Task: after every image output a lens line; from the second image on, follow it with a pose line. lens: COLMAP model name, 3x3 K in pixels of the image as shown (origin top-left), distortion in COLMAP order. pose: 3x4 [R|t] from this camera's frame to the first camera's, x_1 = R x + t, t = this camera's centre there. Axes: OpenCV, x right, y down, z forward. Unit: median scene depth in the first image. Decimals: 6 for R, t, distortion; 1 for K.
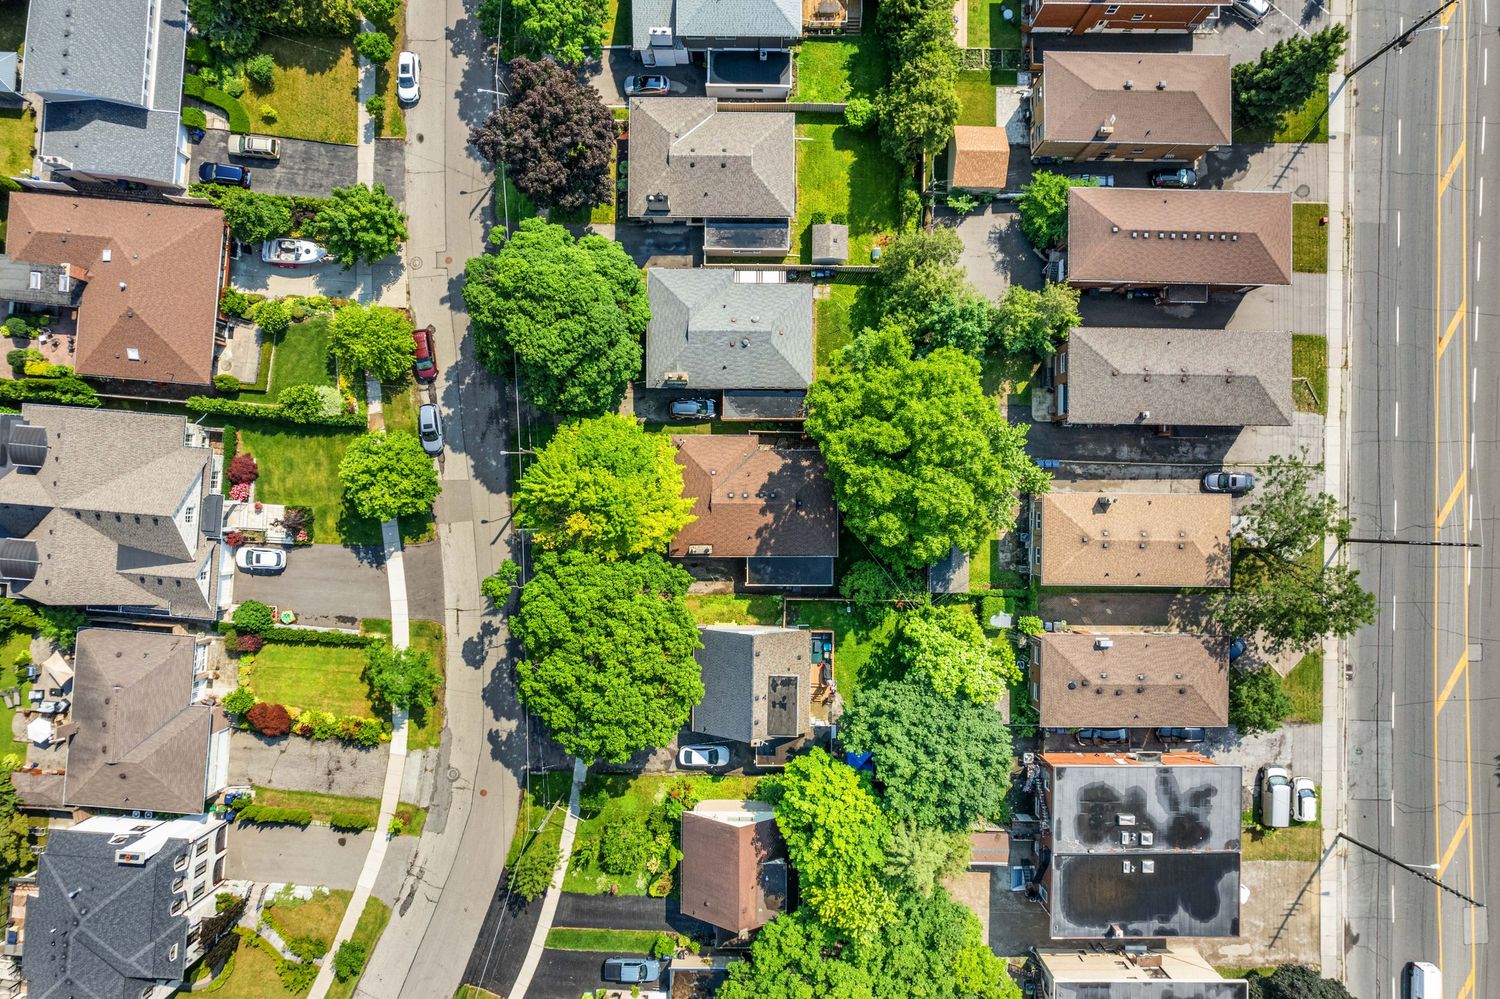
lens RADIAL K [[937.1, 0, 754.0], [0, 937.1, 499.1], [0, 0, 1]] dist [-0.100020, 0.082562]
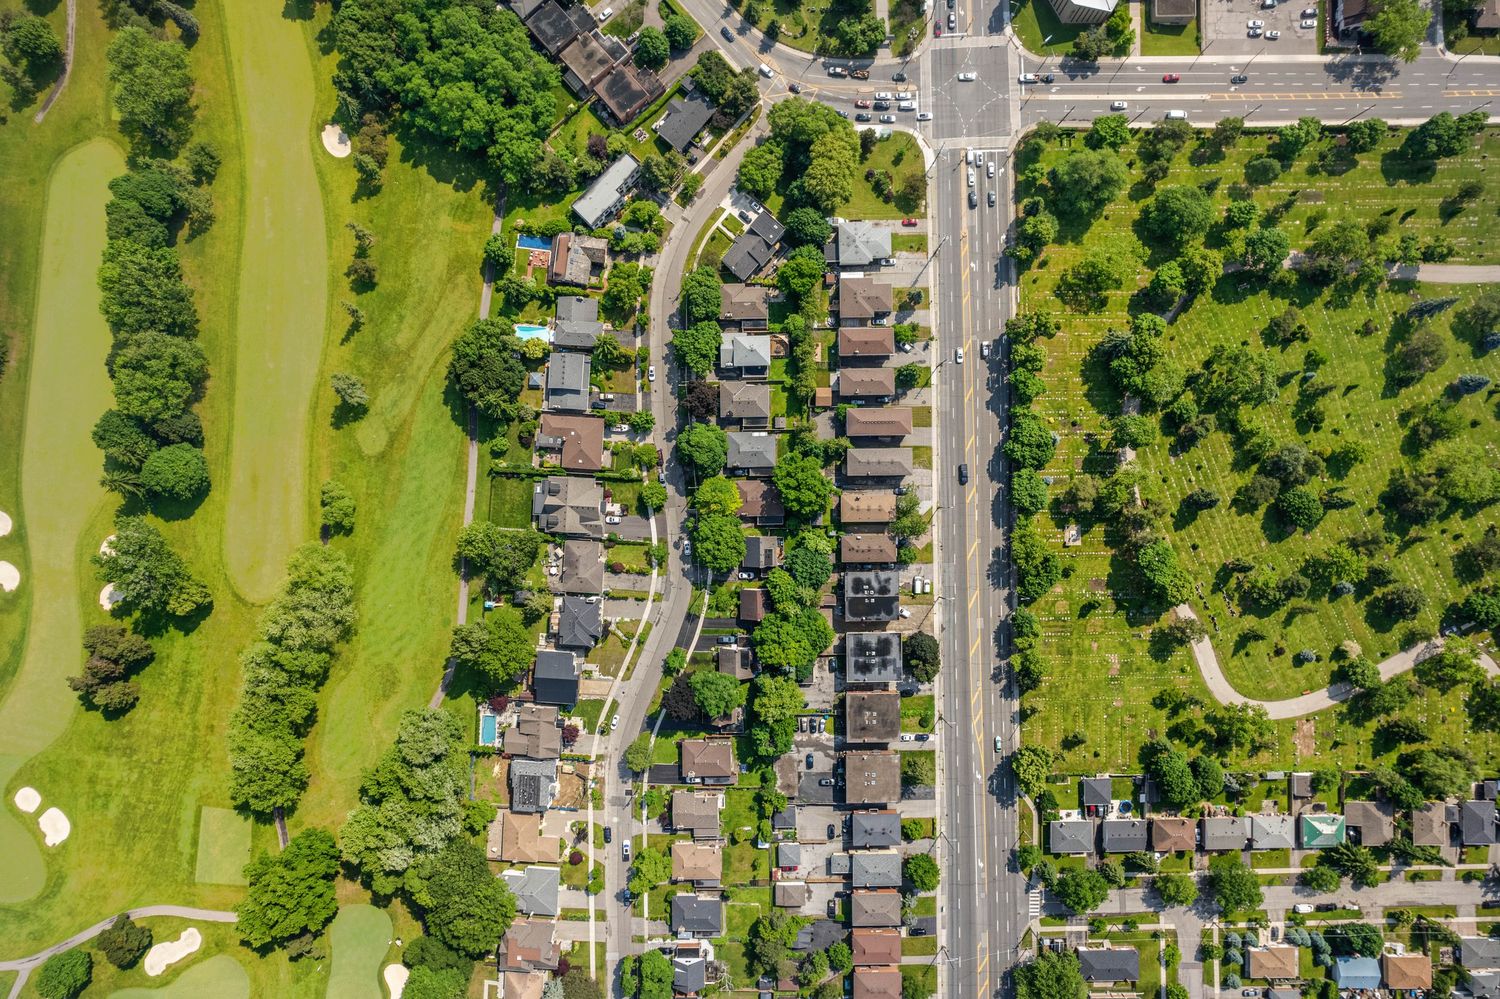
lens RADIAL K [[937.1, 0, 754.0], [0, 937.1, 499.1], [0, 0, 1]] dist [-0.100020, 0.082562]
pose [[0.999660, -0.021048, -0.015362, 0.033220], [0.021113, 0.999769, 0.004042, -0.014086], [0.015273, -0.004365, 0.999874, -2.452667]]
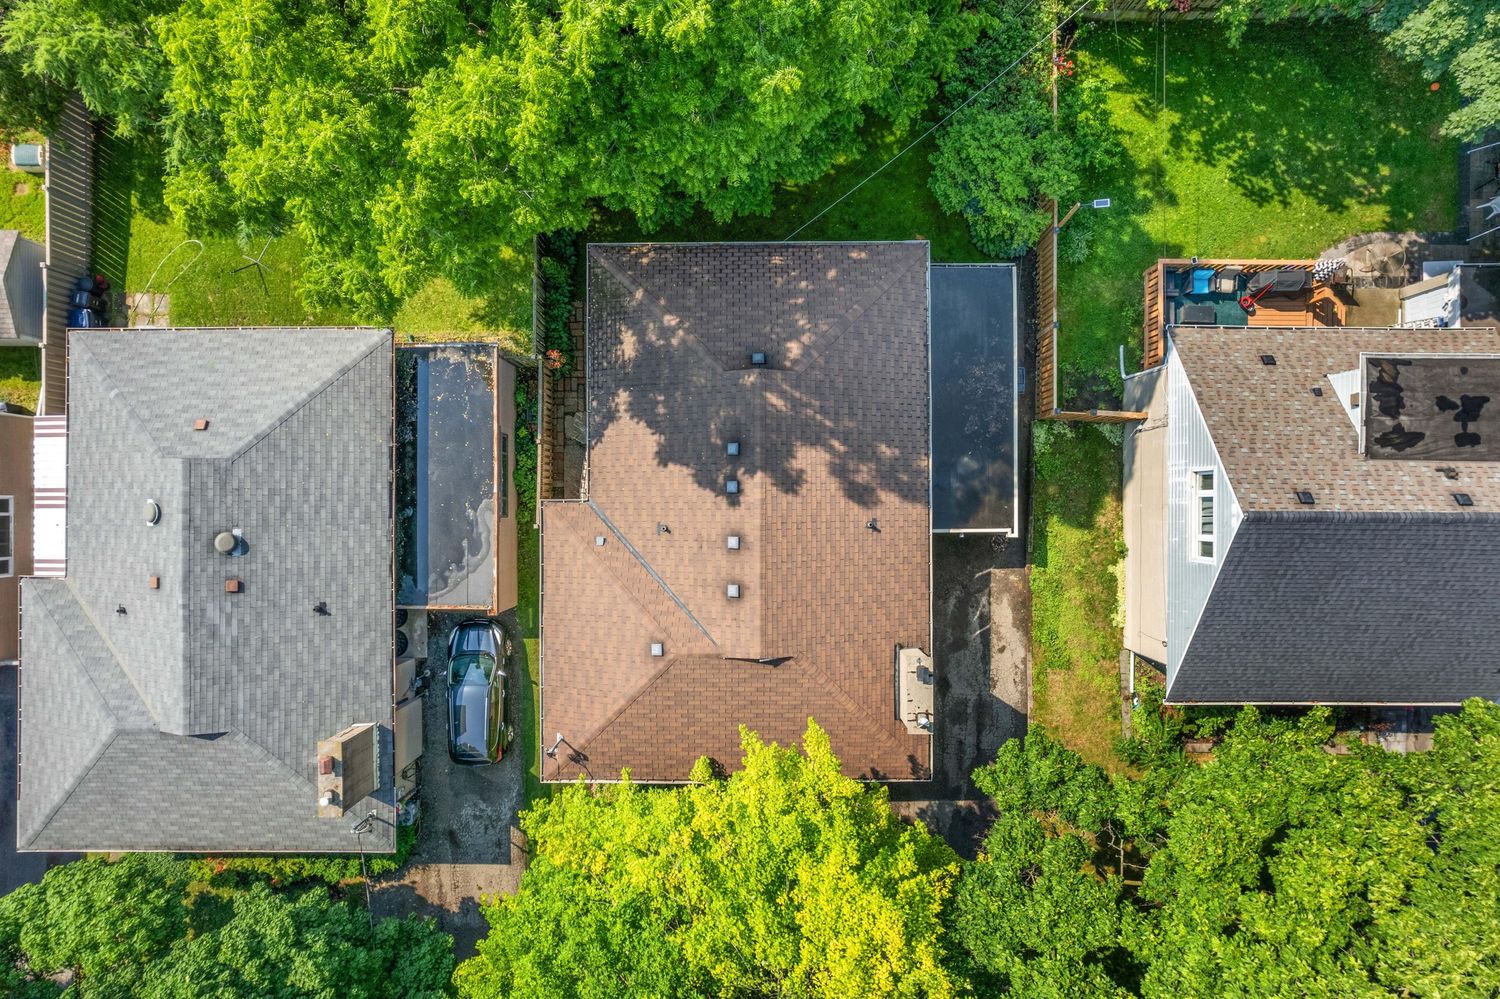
lens RADIAL K [[937.1, 0, 754.0], [0, 937.1, 499.1], [0, 0, 1]] dist [-0.100020, 0.082562]
pose [[-0.005032, -0.999987, -0.000617, 0.004402], [0.999975, -0.005035, 0.004906, 0.001150], [-0.004909, -0.000592, 0.999988, 0.691750]]
